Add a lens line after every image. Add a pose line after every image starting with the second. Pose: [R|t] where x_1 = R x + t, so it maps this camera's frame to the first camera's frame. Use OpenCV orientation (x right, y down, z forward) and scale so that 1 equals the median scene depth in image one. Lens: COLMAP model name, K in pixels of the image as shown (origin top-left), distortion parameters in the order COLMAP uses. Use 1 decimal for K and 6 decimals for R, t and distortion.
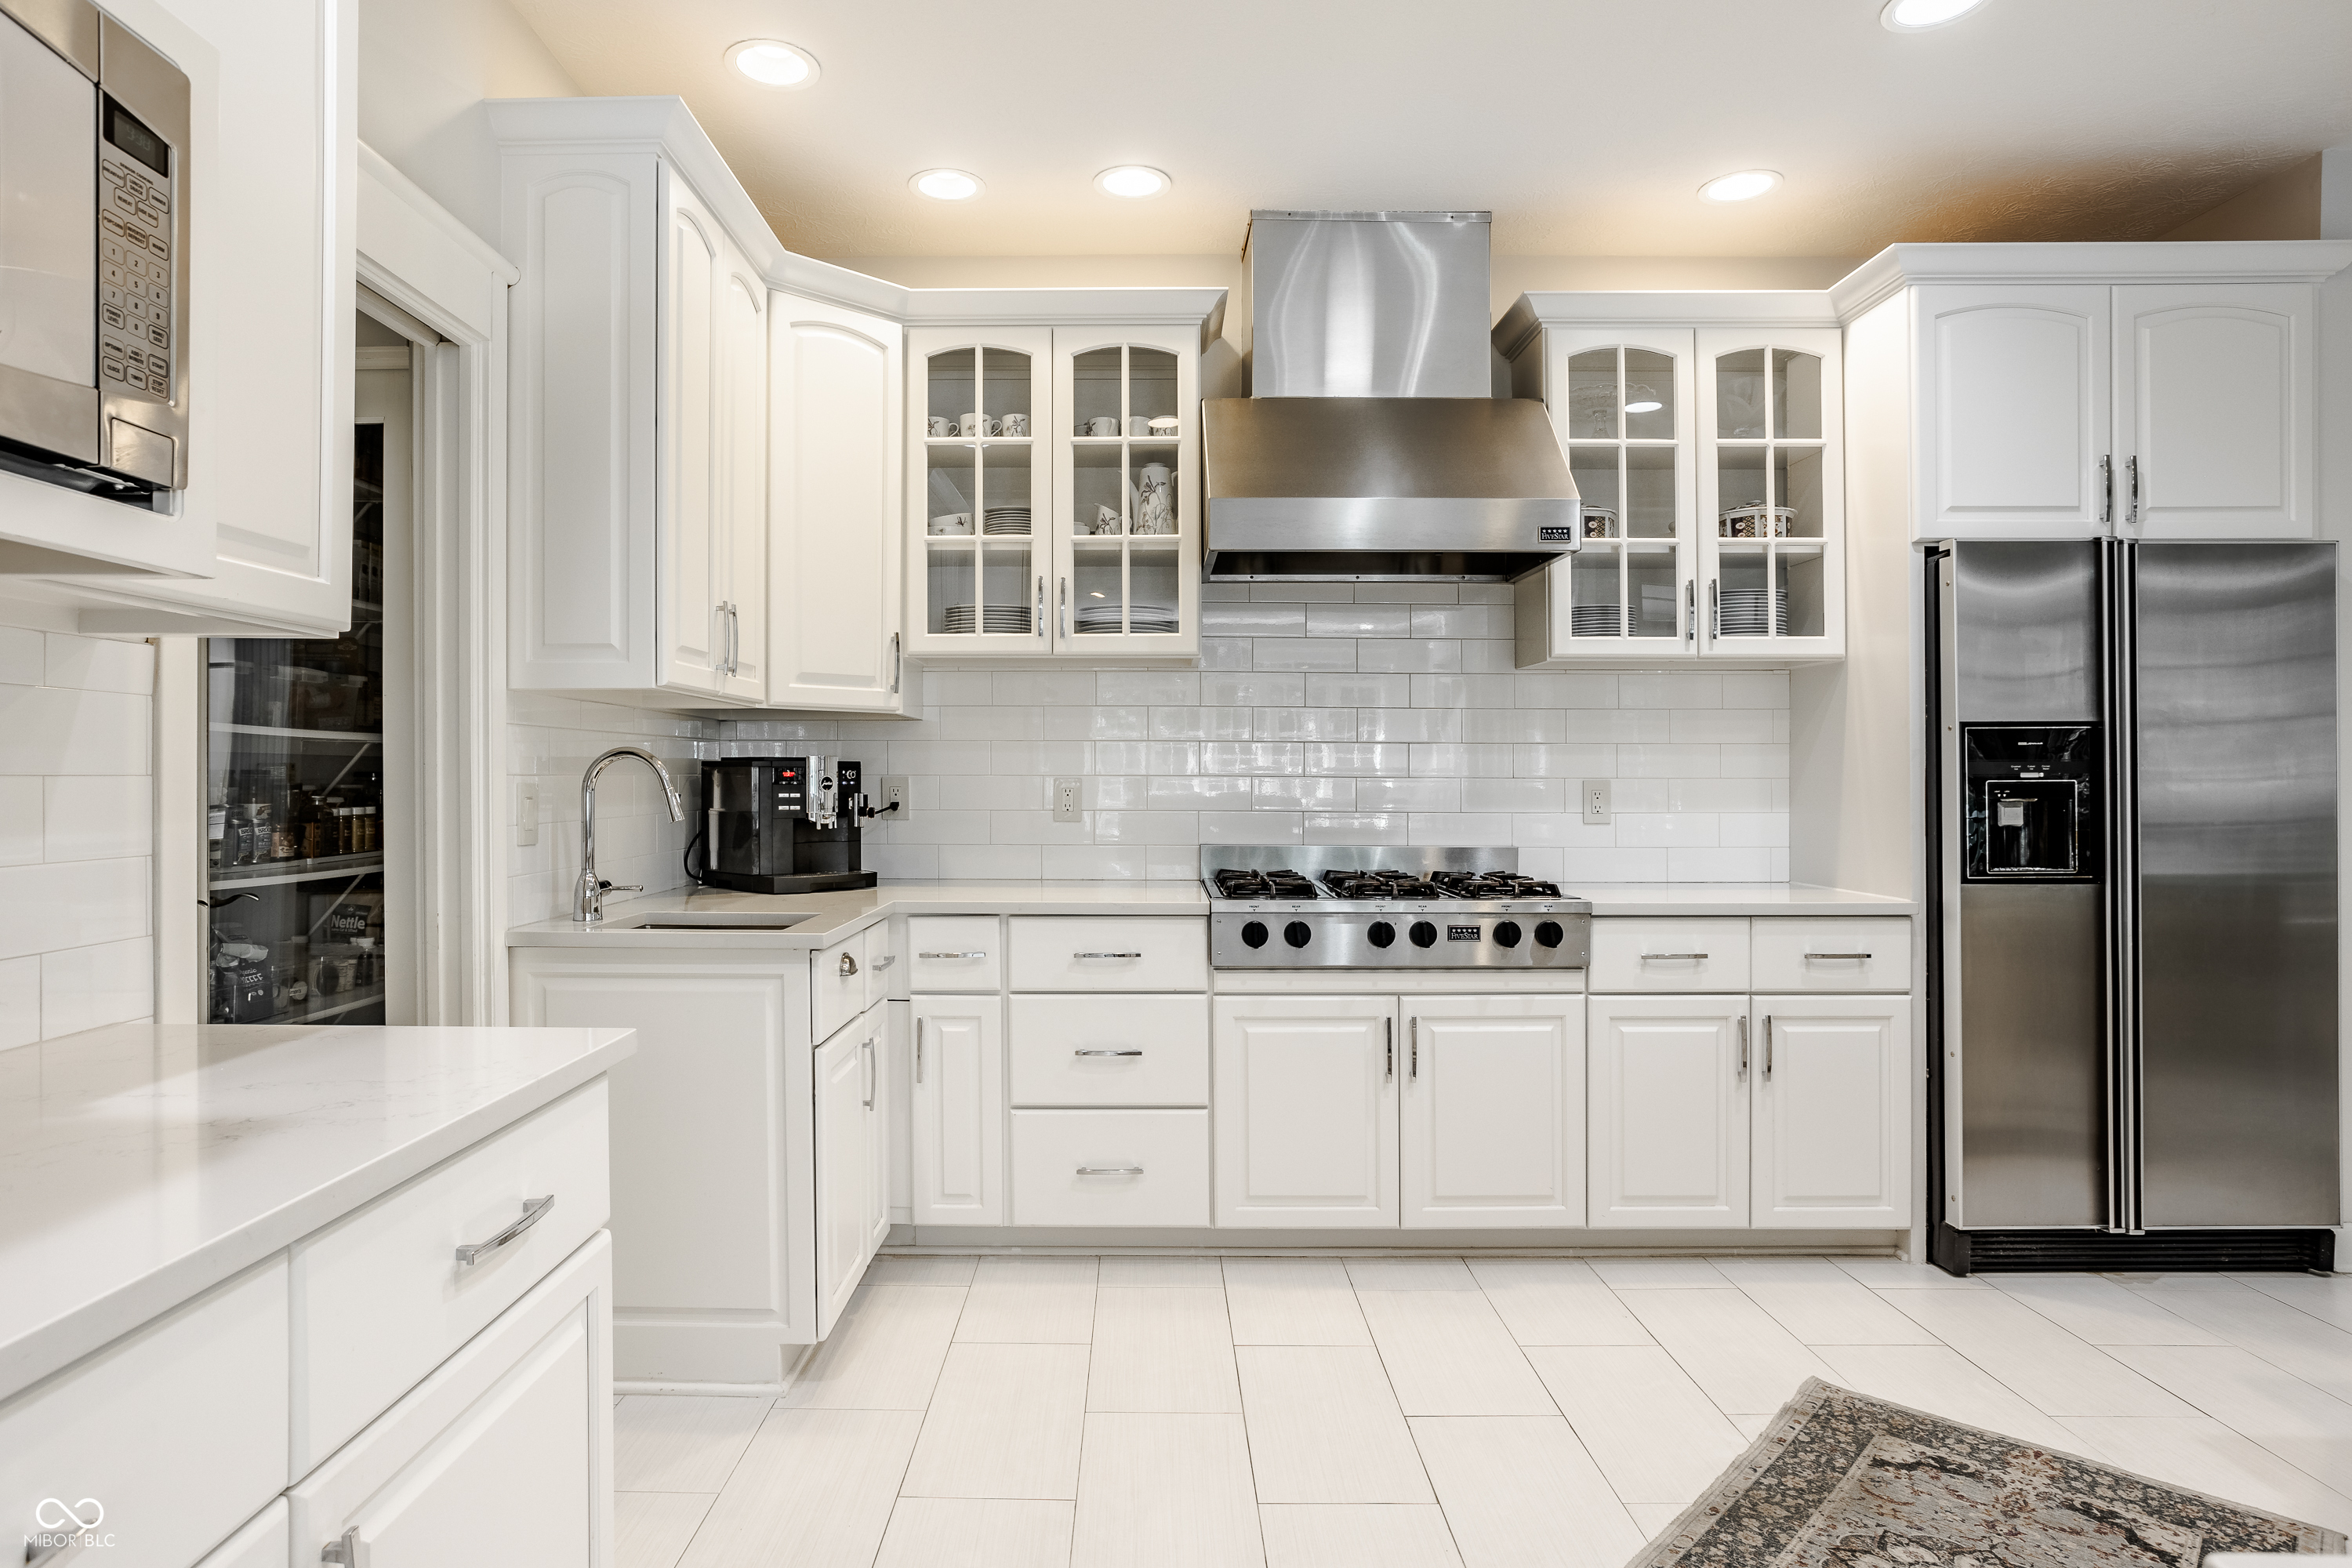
lens RADIAL K [[1292.9, 0, 1116.8], [0, 1292.9, 765.3], [0, 0, 1]] dist [-0.016204, 0.002342]
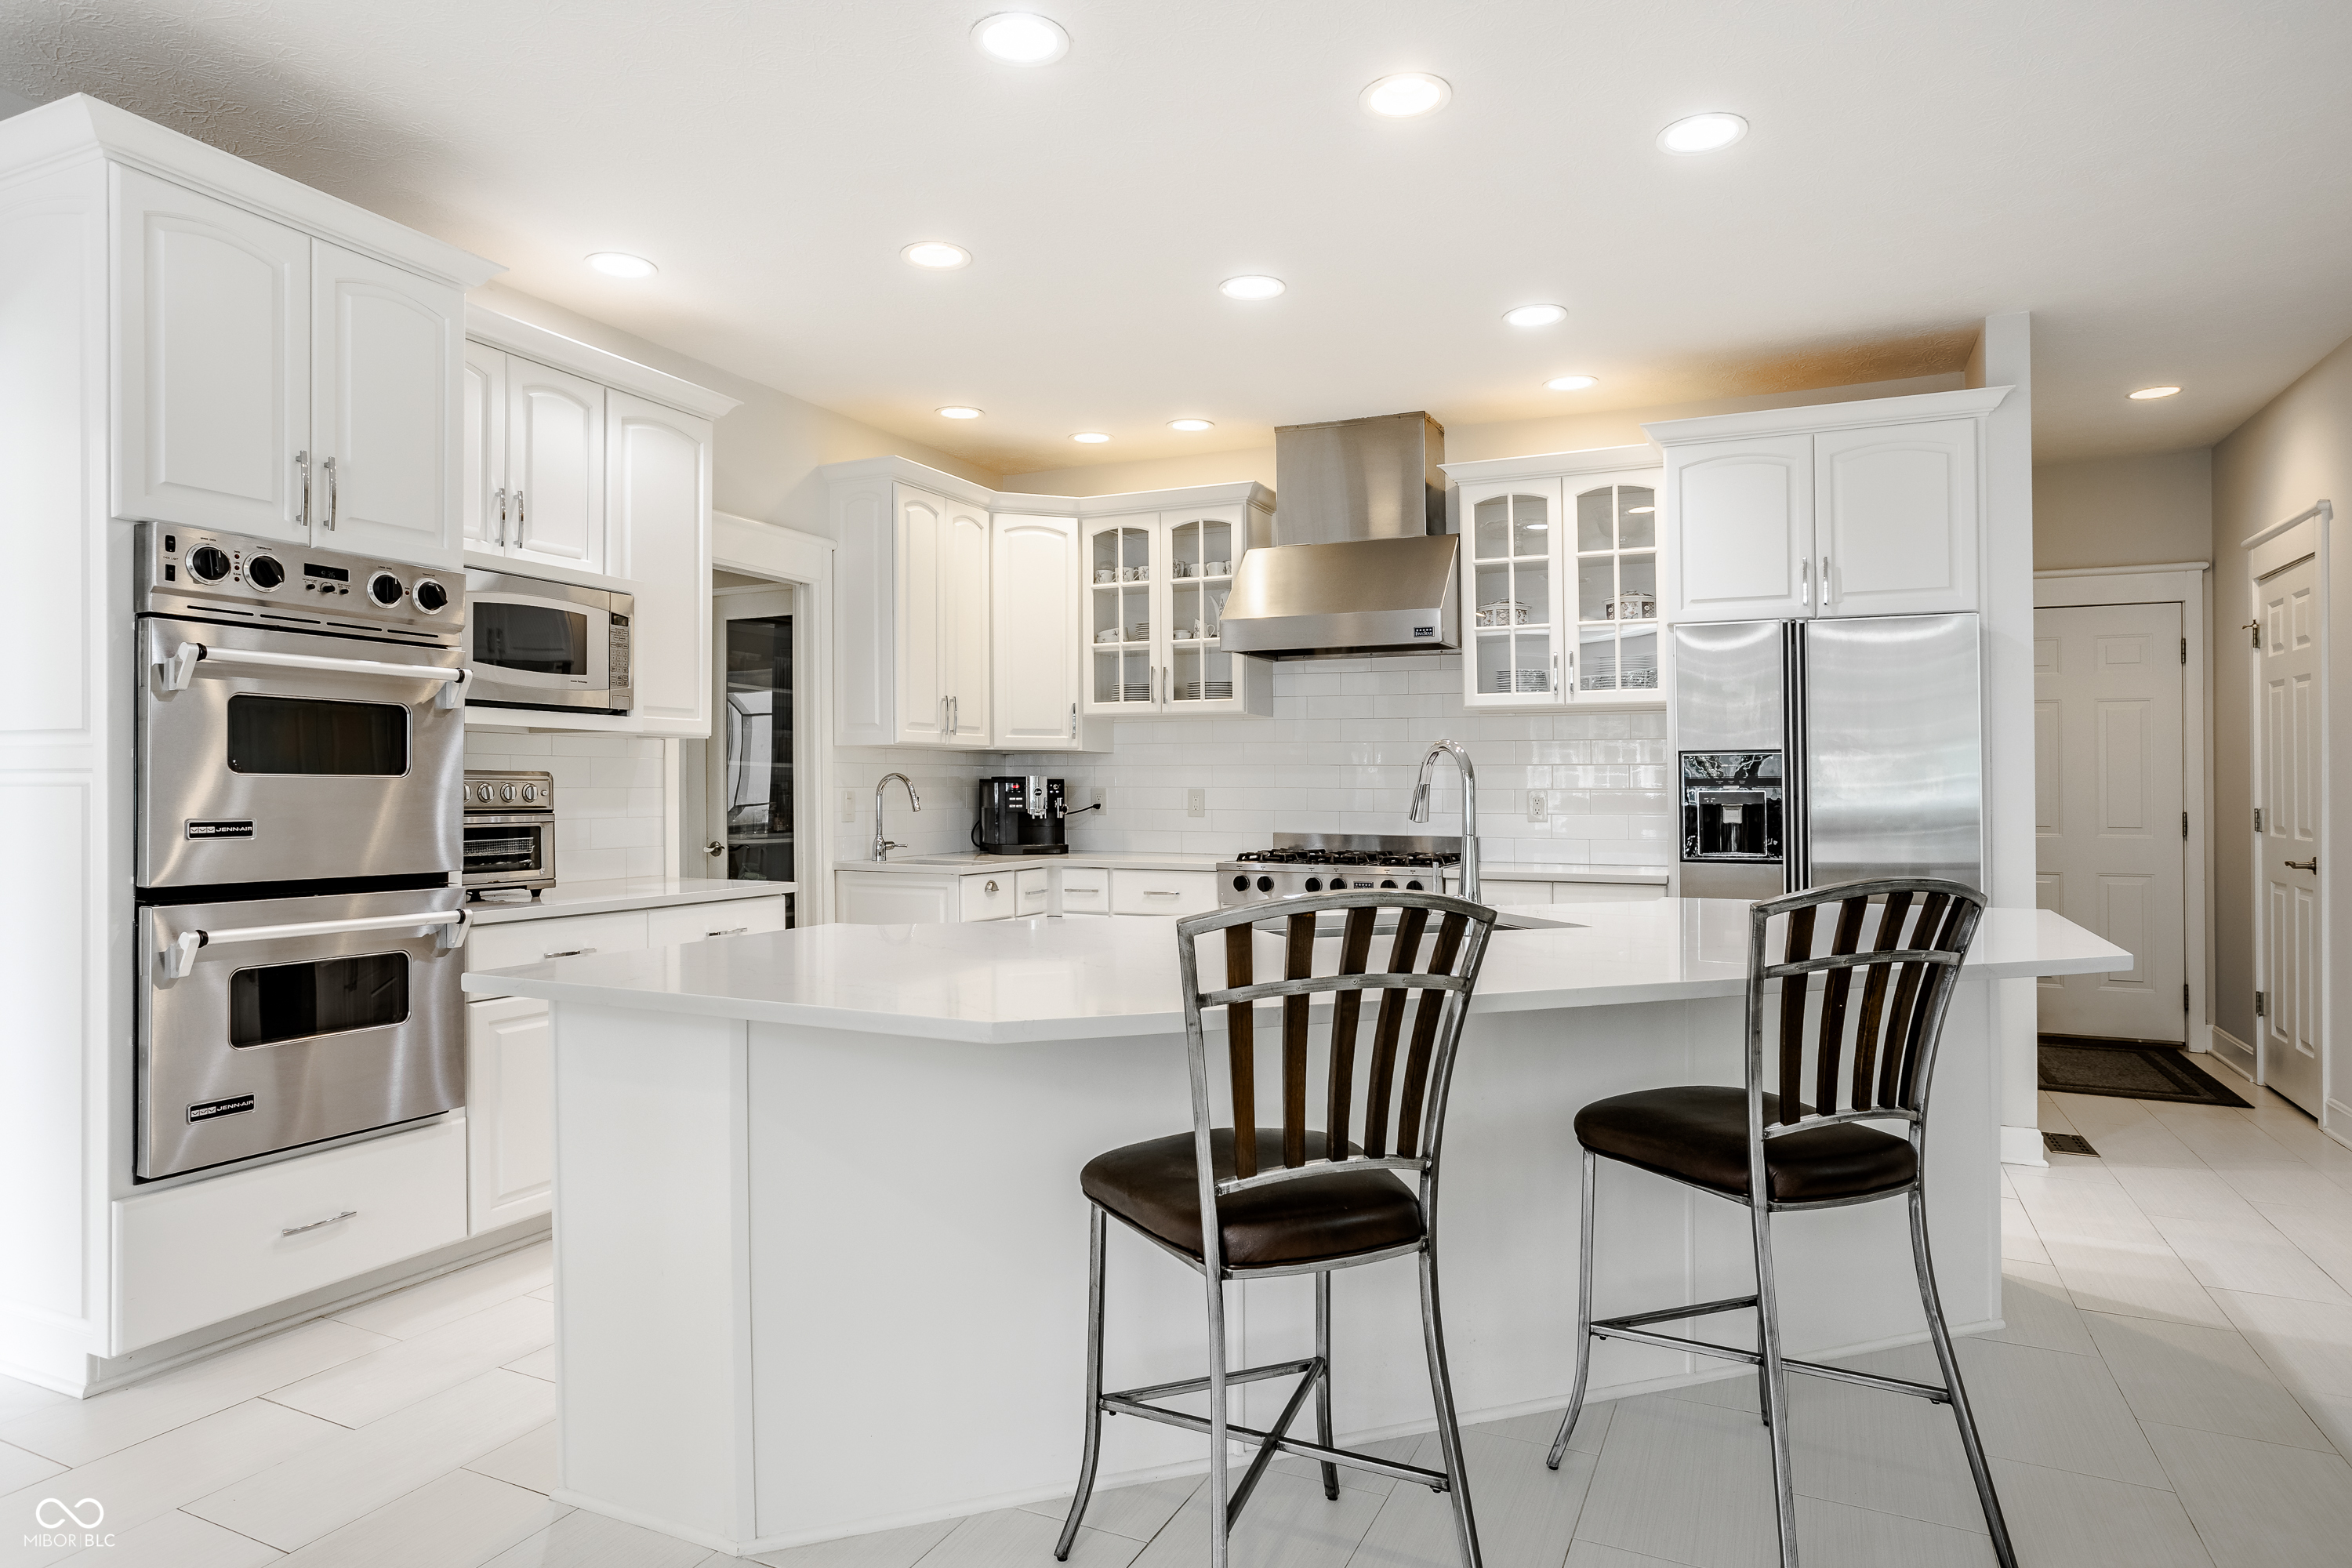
lens RADIAL K [[1374.4, 0, 1176.0], [0, 1374.4, 784.0], [0, 0, 1]] dist [-0.001254, -0.000424]
pose [[0.912269, -0.001348, -0.409589, 0.684509], [0.004158, 0.999974, 0.005971, -0.006604], [0.409570, -0.007150, 0.912251, -0.581985]]
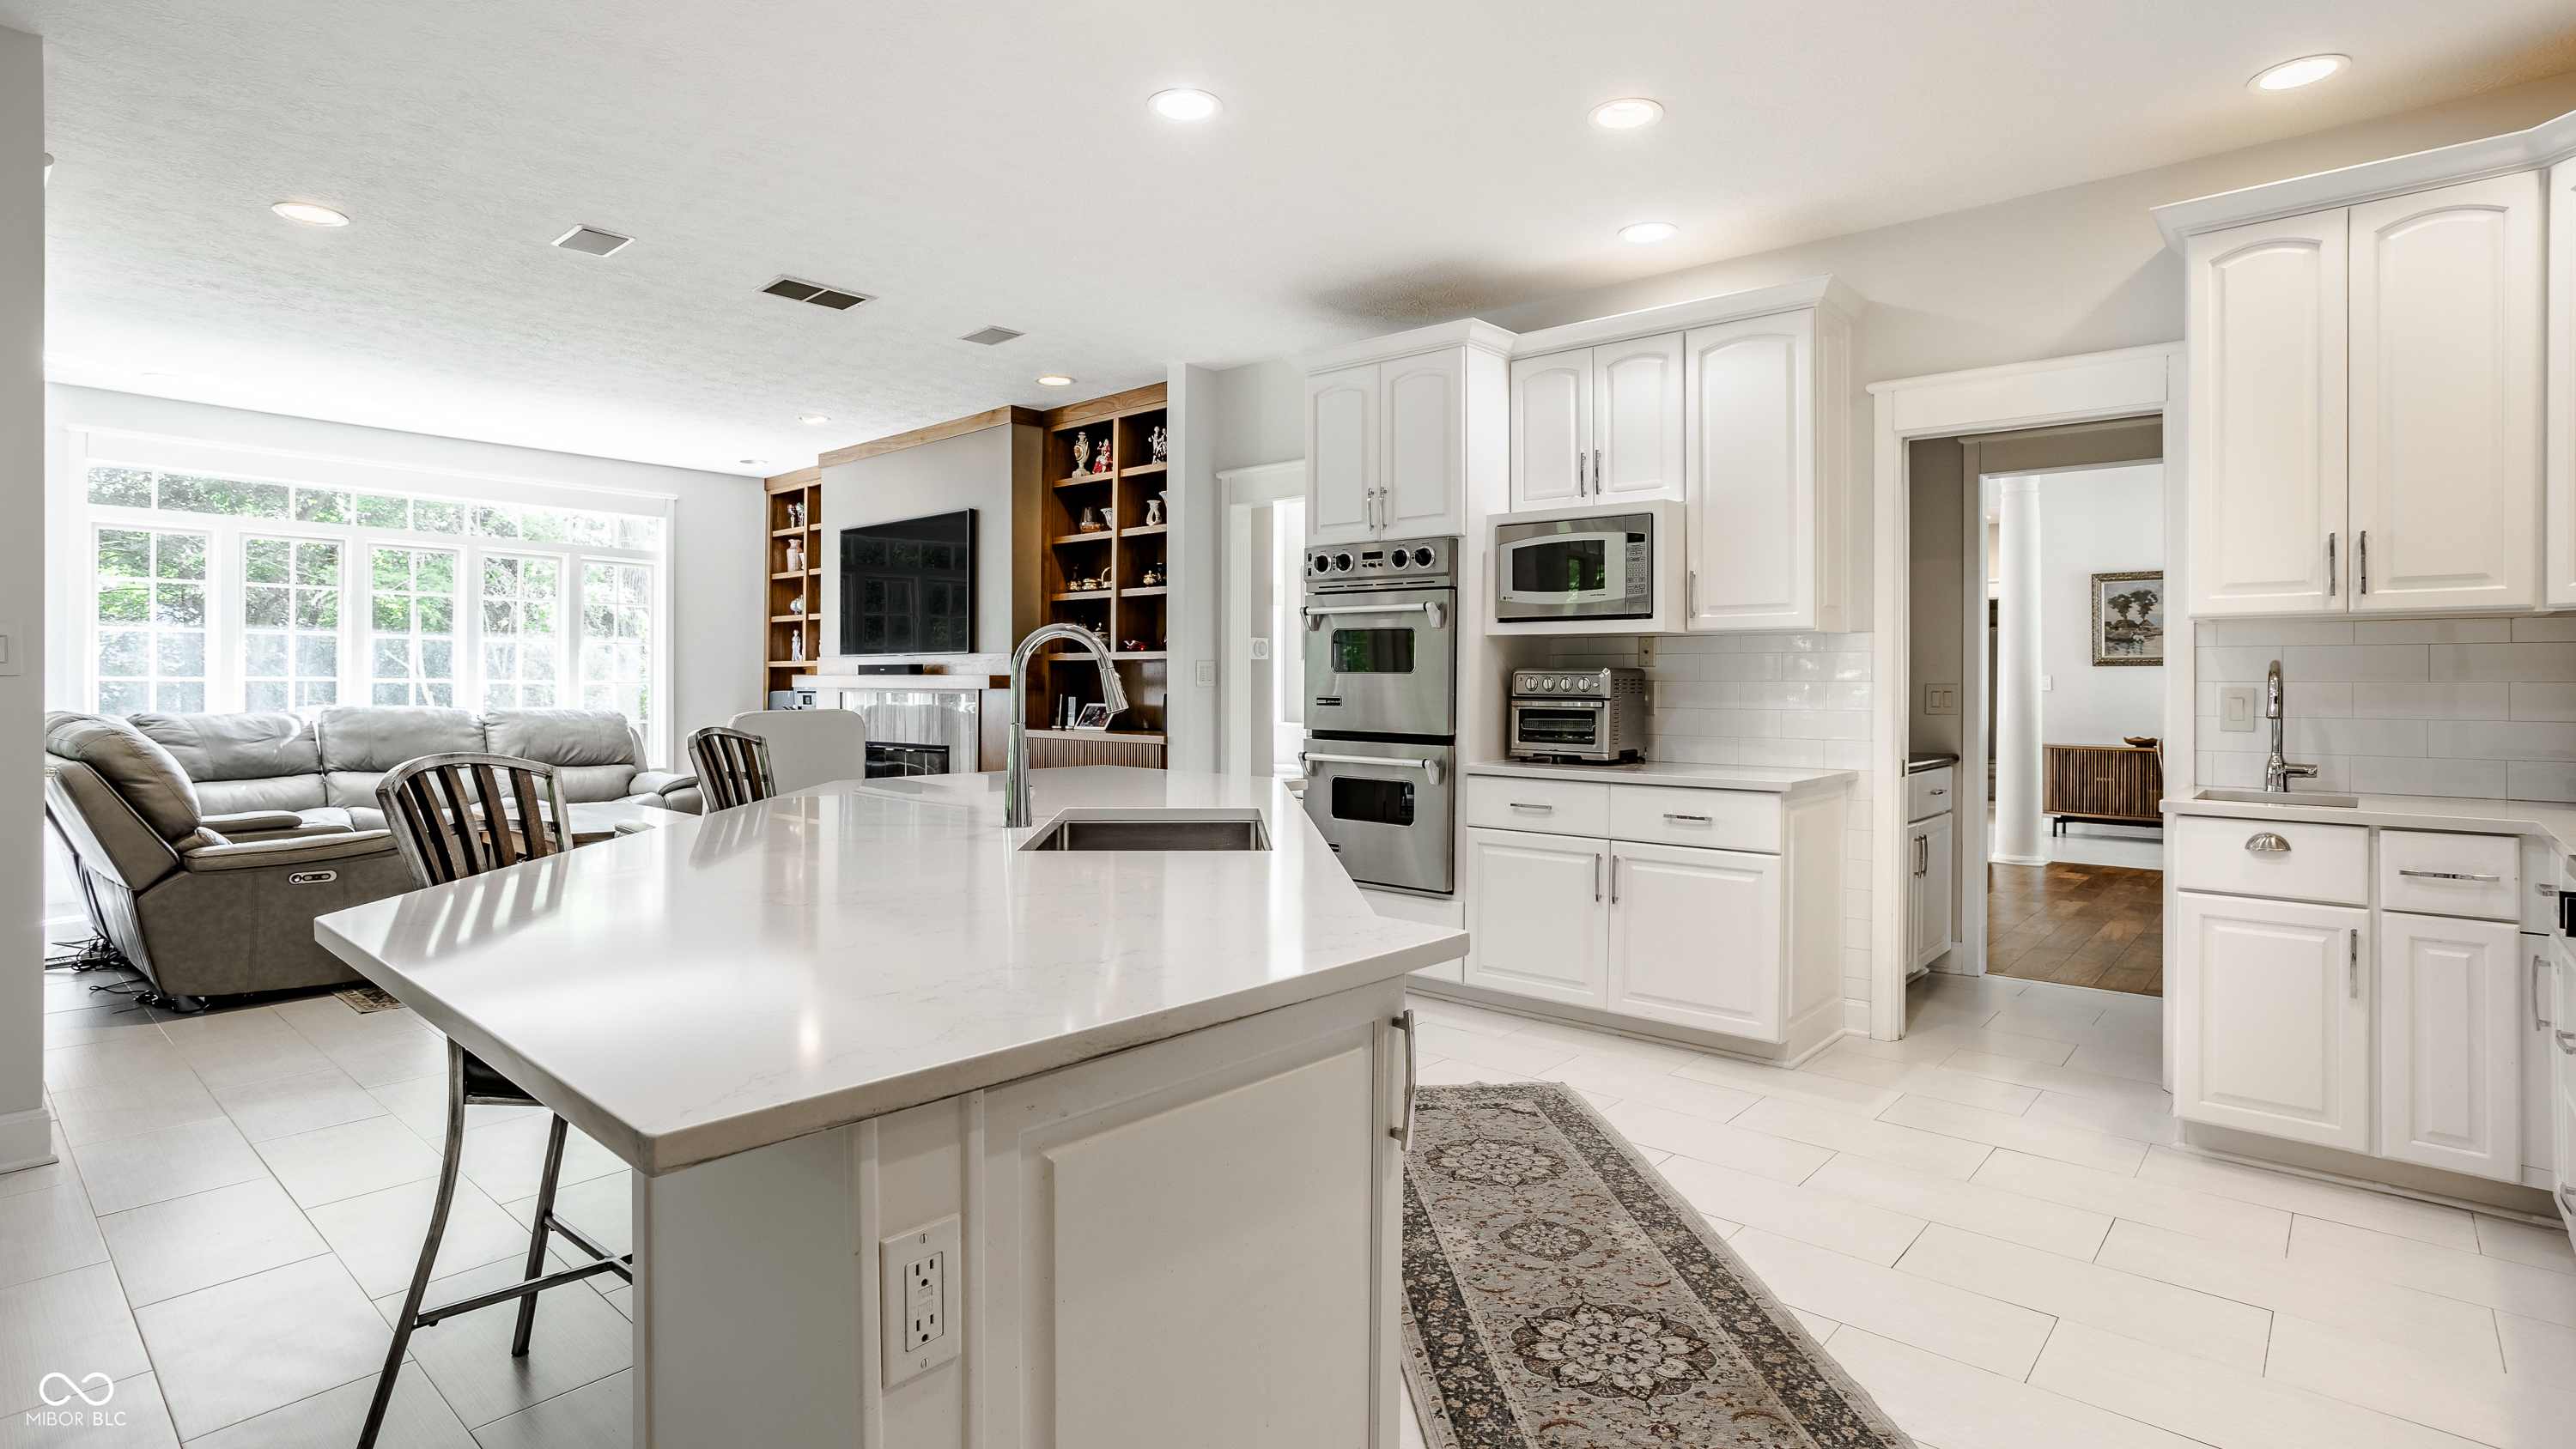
lens RADIAL K [[1255.9, 0, 1283.8], [0, 1255.9, 688.4], [0, 0, 1]] dist [-0.018976, 0.000029]
pose [[-0.649253, 0.000468, -0.760572, 0.948236], [0.003256, 0.999992, -0.002164, 0.010785], [0.760565, -0.003881, -0.649250, 0.821971]]
